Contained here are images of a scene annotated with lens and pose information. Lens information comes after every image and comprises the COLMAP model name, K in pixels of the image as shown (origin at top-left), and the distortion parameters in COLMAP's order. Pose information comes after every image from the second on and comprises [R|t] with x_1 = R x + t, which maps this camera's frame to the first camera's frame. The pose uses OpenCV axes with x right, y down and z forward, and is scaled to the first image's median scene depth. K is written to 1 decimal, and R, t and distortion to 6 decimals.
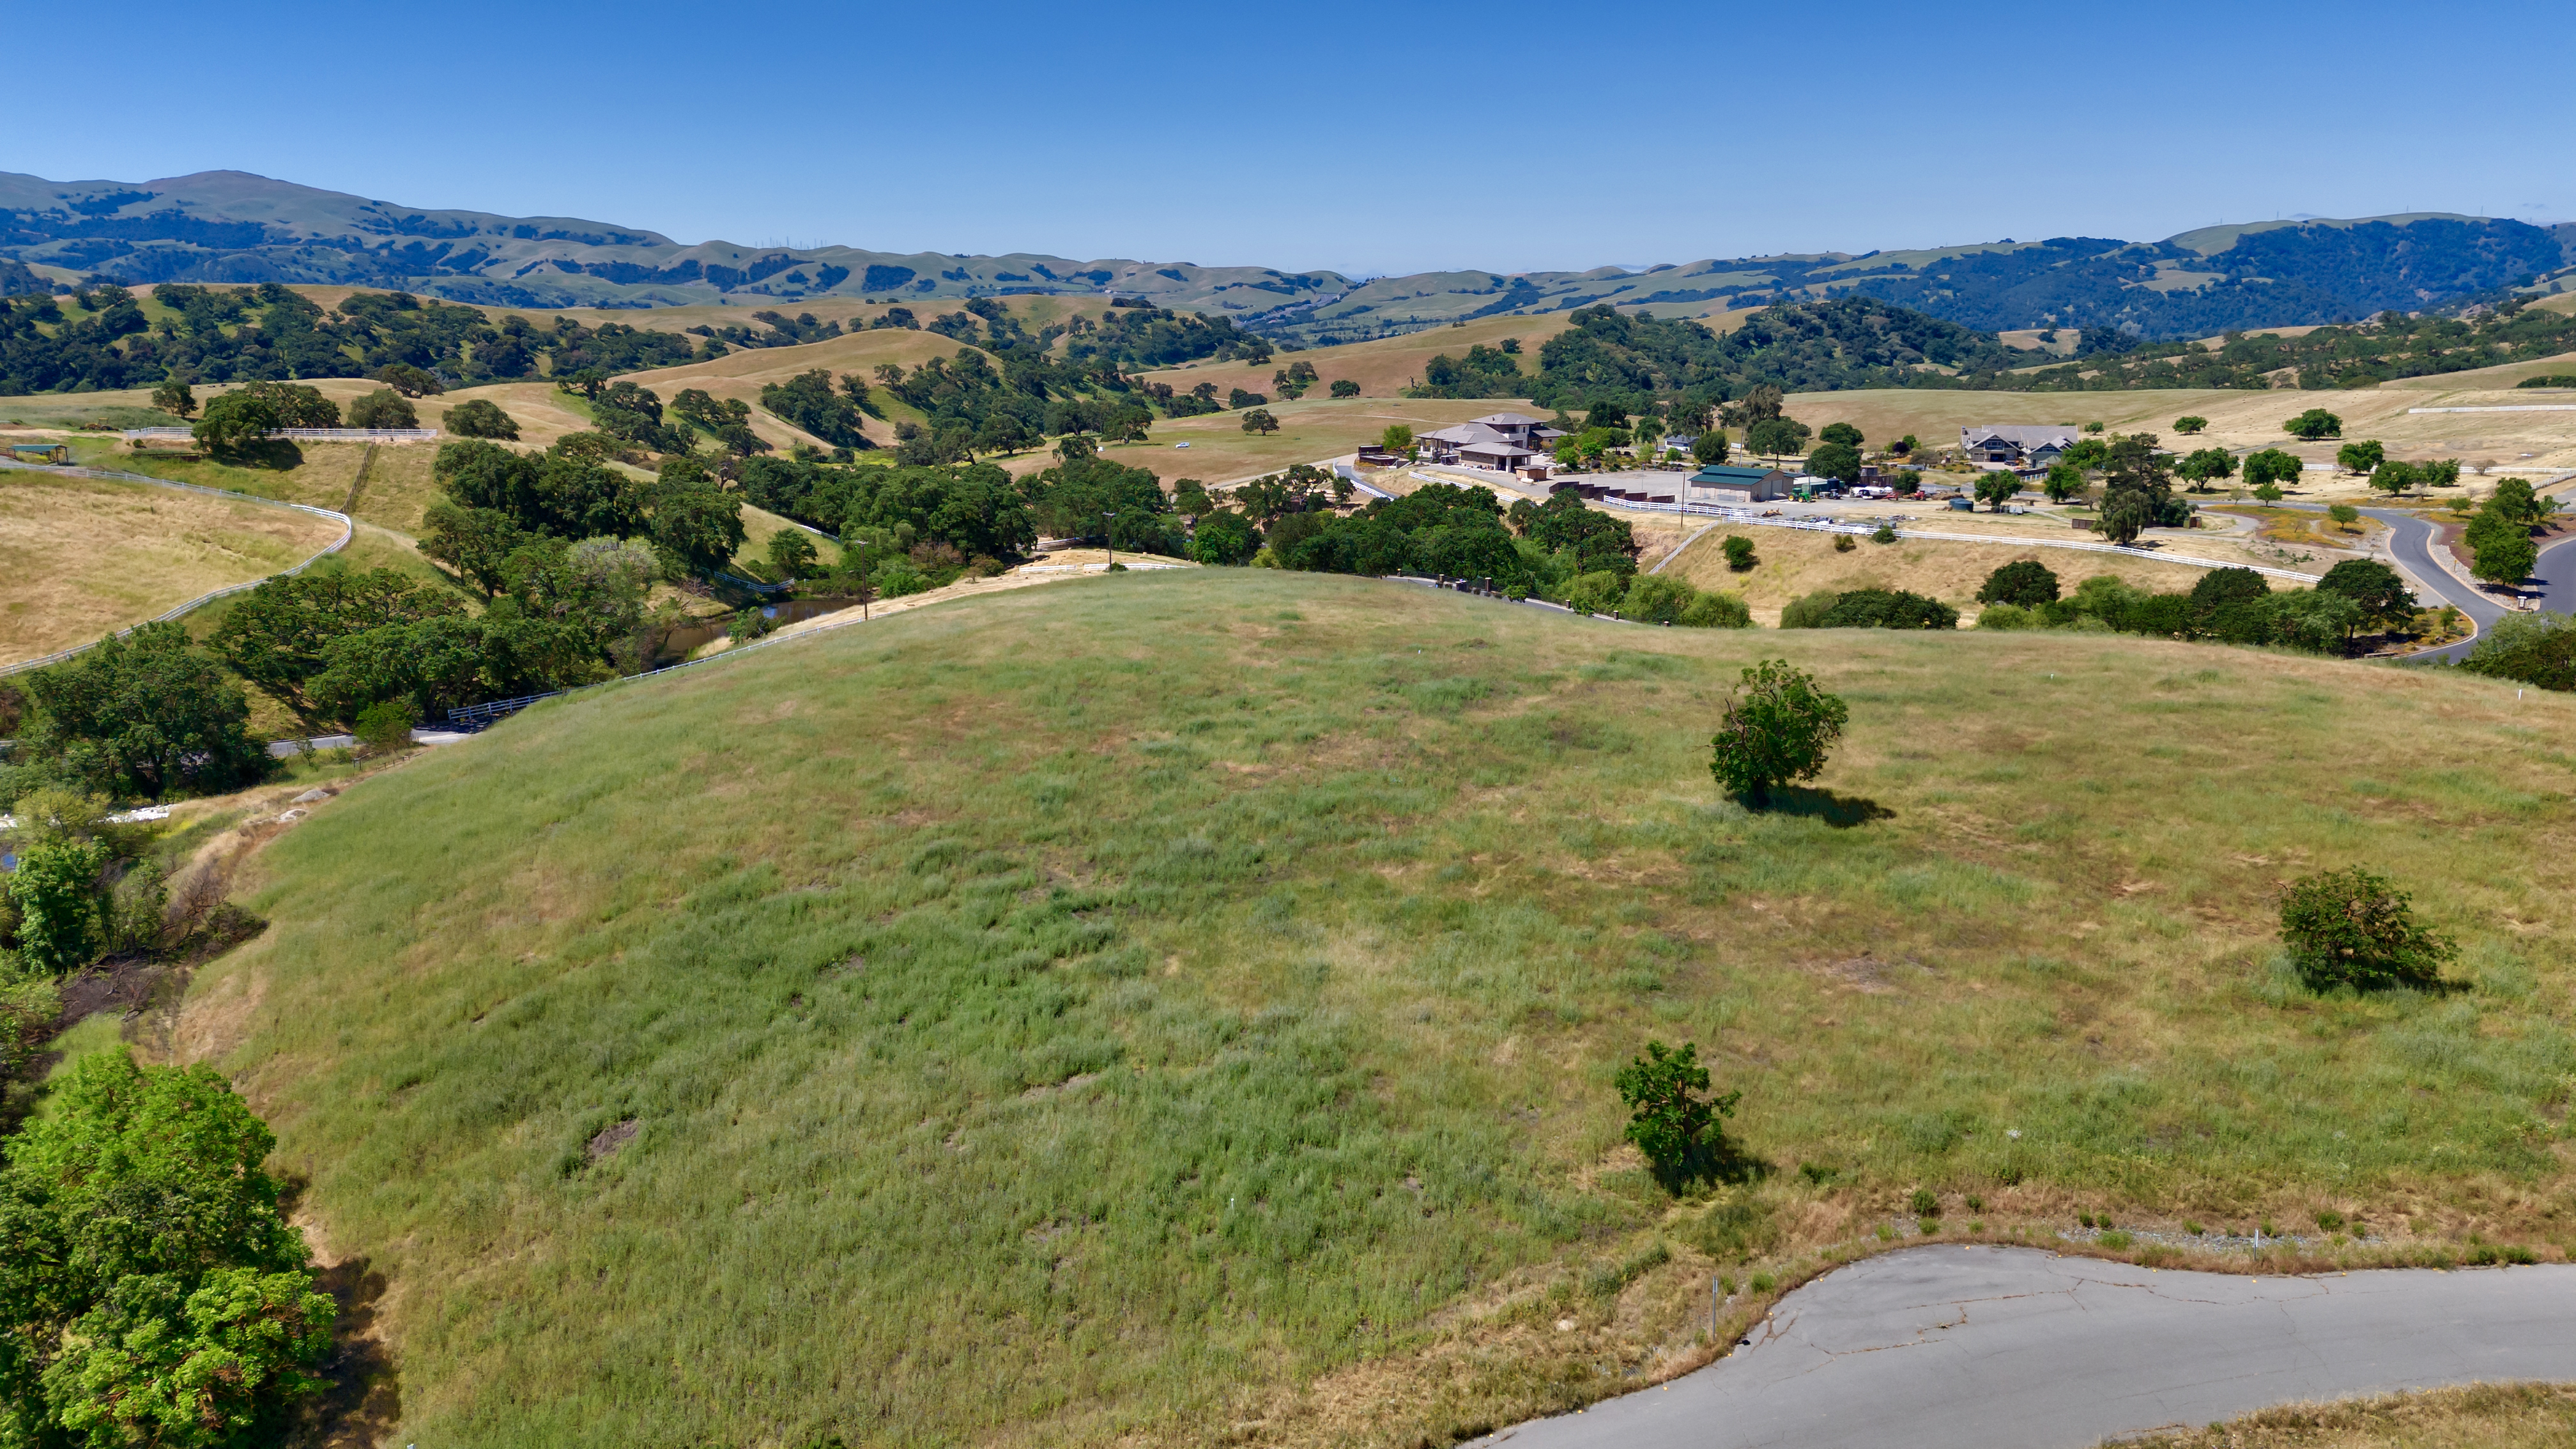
lens RADIAL K [[1931.6, 0, 1288.0], [0, 1931.6, 724.5], [0, 0, 1]] dist [0.075392, -0.054611]
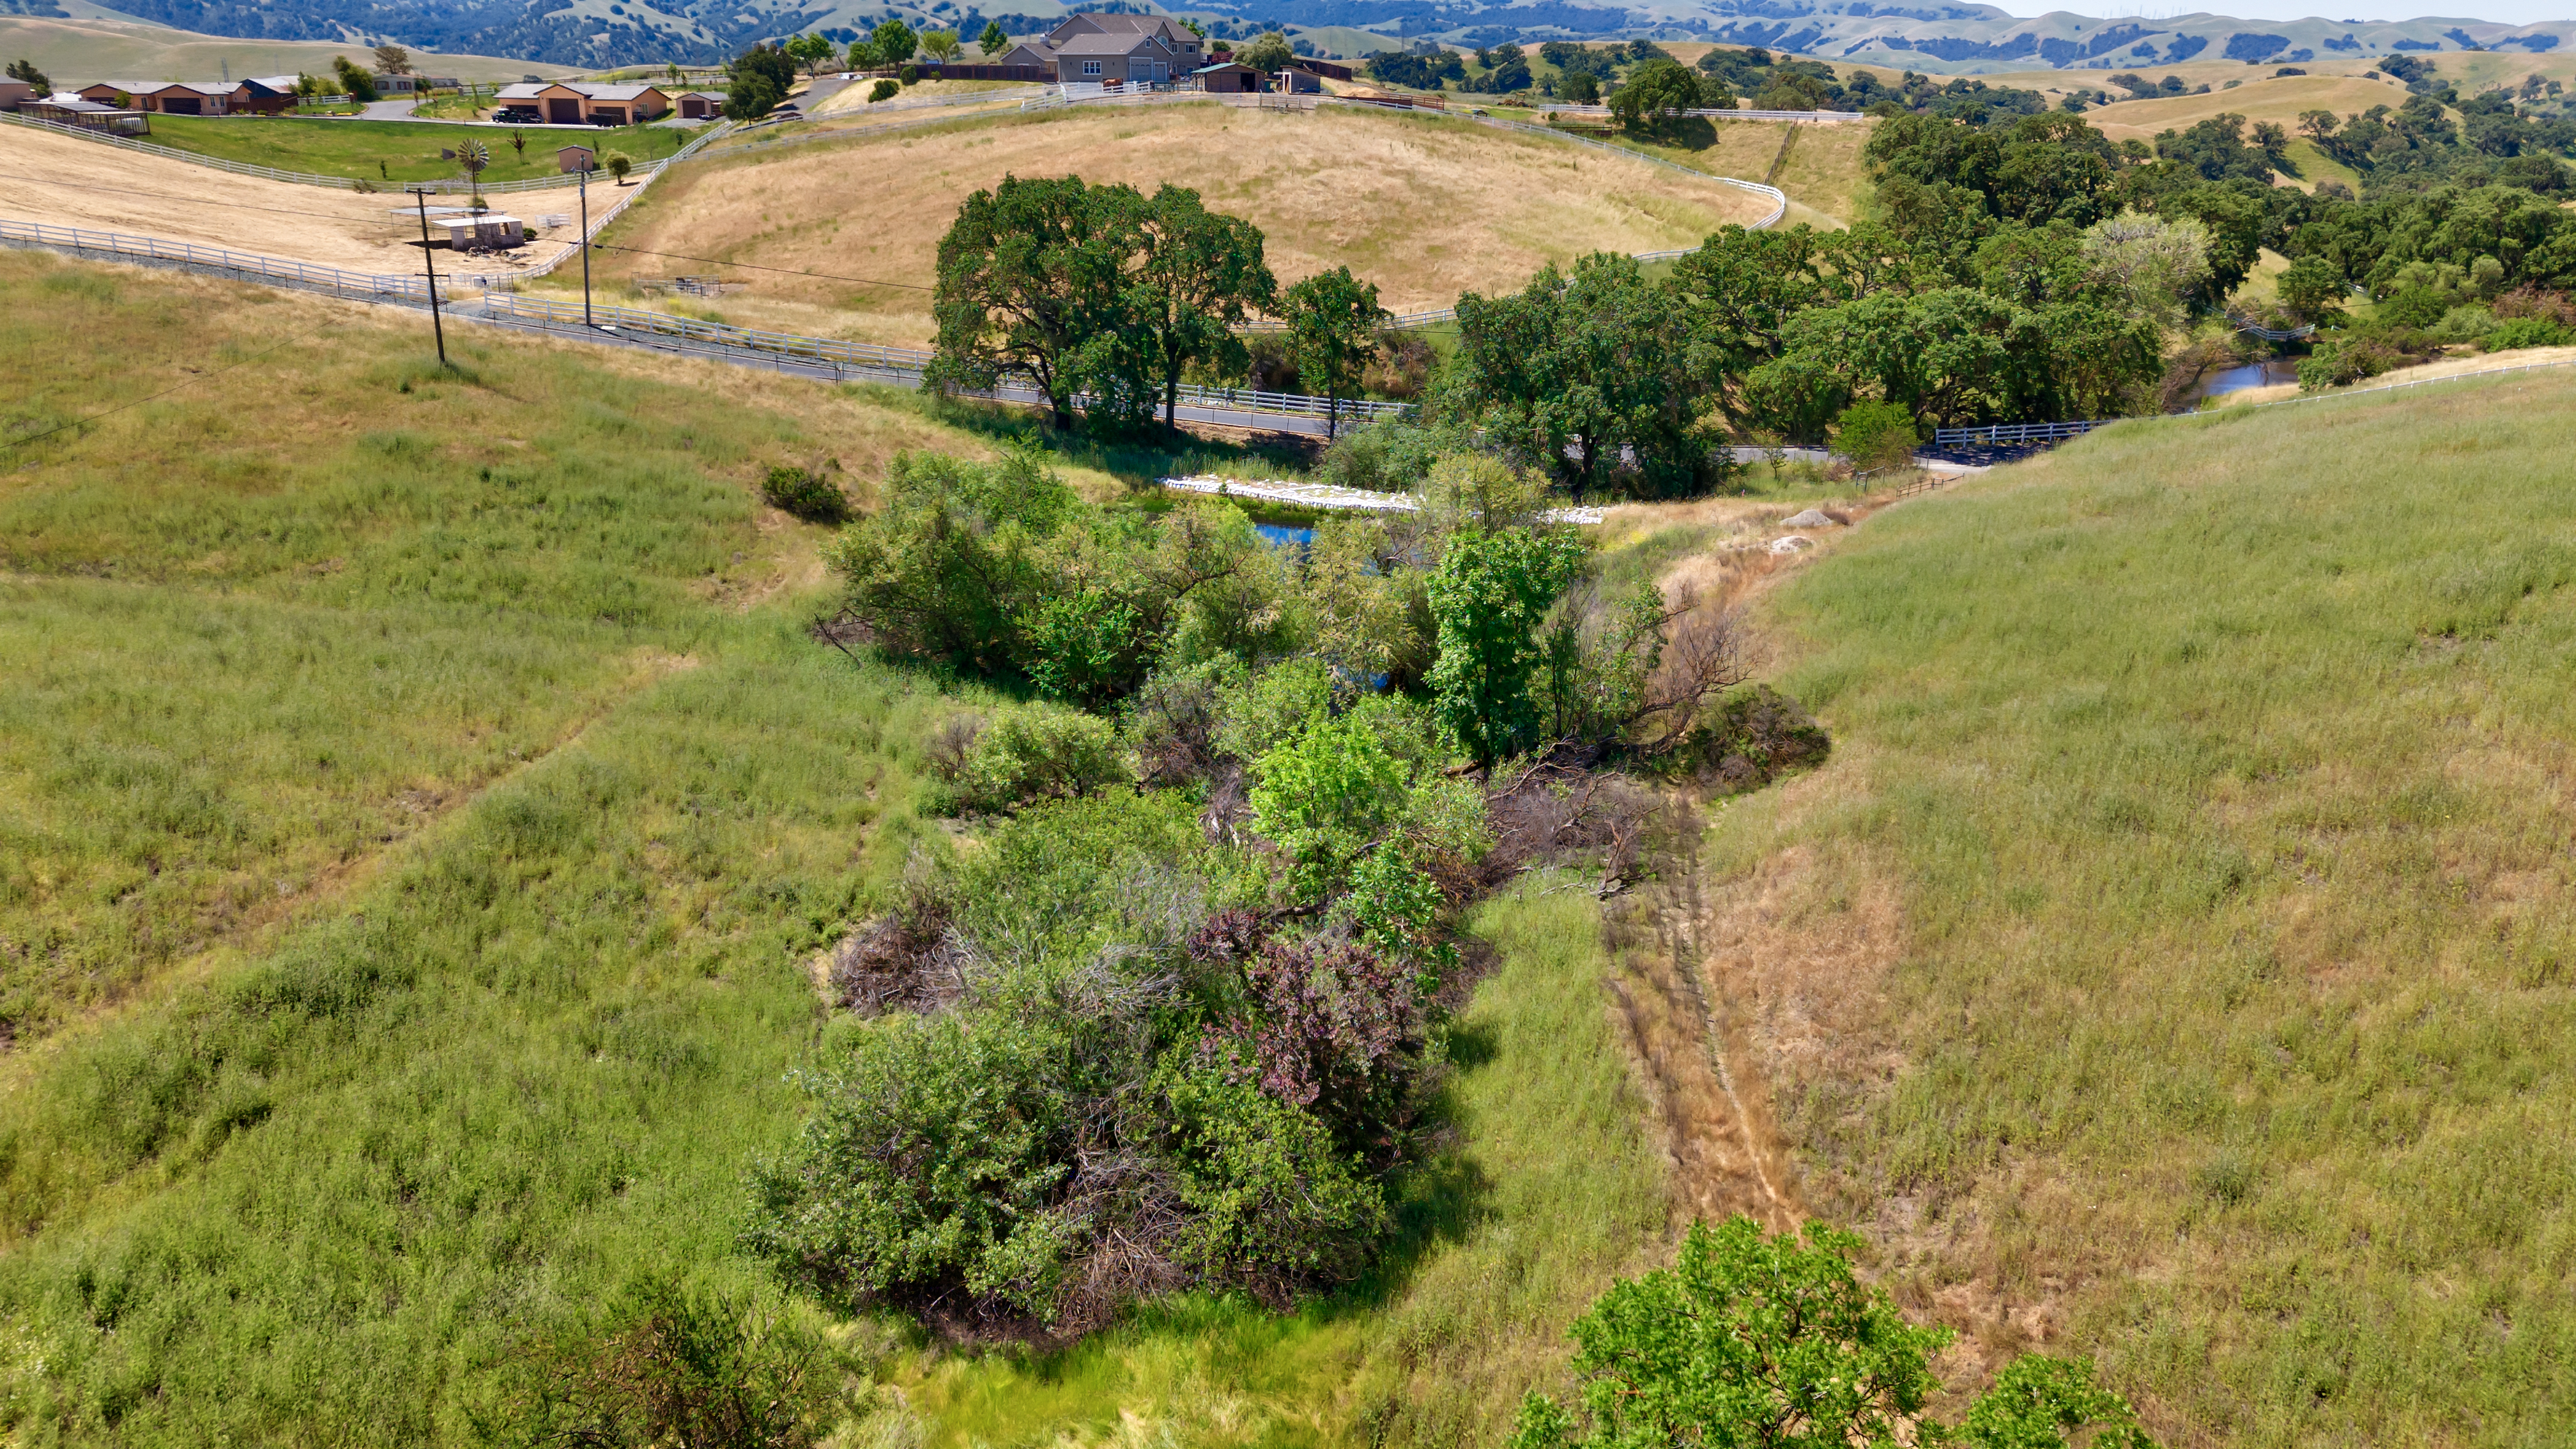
lens RADIAL K [[1931.6, 0, 1288.0], [0, 1931.6, 724.5], [0, 0, 1]] dist [0.075392, -0.054611]
pose [[0.809403, 0.192170, -0.554921, -0.137192], [-0.134544, 0.980491, 0.143300, 0.016997], [0.571633, -0.041326, 0.819468, 0.195561]]
